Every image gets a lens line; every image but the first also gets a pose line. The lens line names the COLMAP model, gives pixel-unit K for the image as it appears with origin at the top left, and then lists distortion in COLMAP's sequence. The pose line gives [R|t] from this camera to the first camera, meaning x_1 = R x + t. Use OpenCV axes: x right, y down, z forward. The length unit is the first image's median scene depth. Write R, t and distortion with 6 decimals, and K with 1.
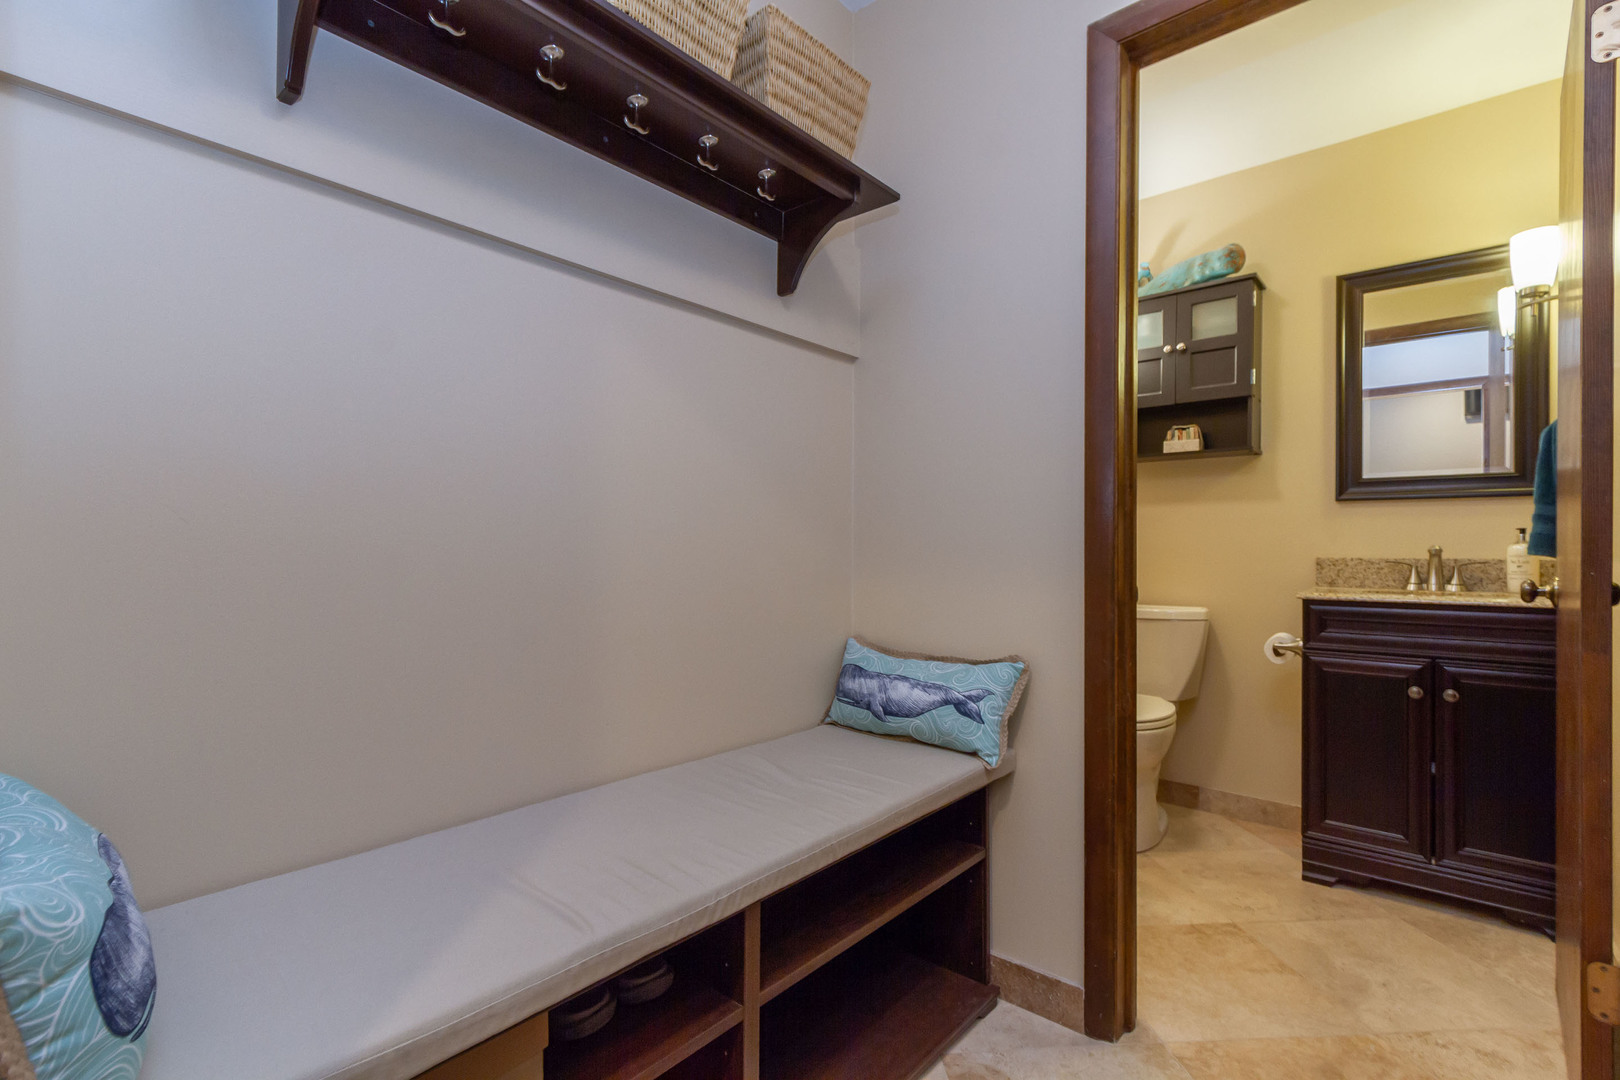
lens RADIAL K [[739.8, 0, 805.7], [0, 739.8, 548.5], [0, 0, 1]] dist [0.006184, -0.001109]
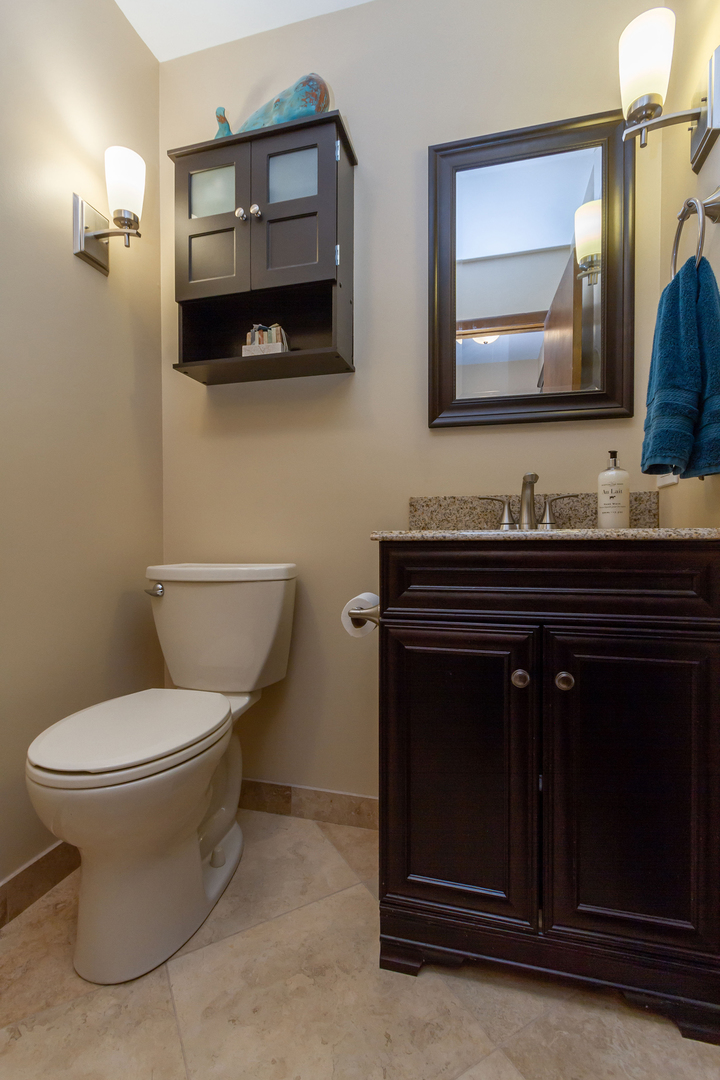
lens RADIAL K [[493.2, 0, 360.0], [0, 493.2, 540.0], [0, 0, 1]] dist [0.006184, -0.001109]
pose [[0.903221, -0.003887, 0.429158, 0.438888], [0.002492, 0.999990, 0.003812, 0.061831], [-0.429168, -0.002374, 0.903222, 0.576629]]
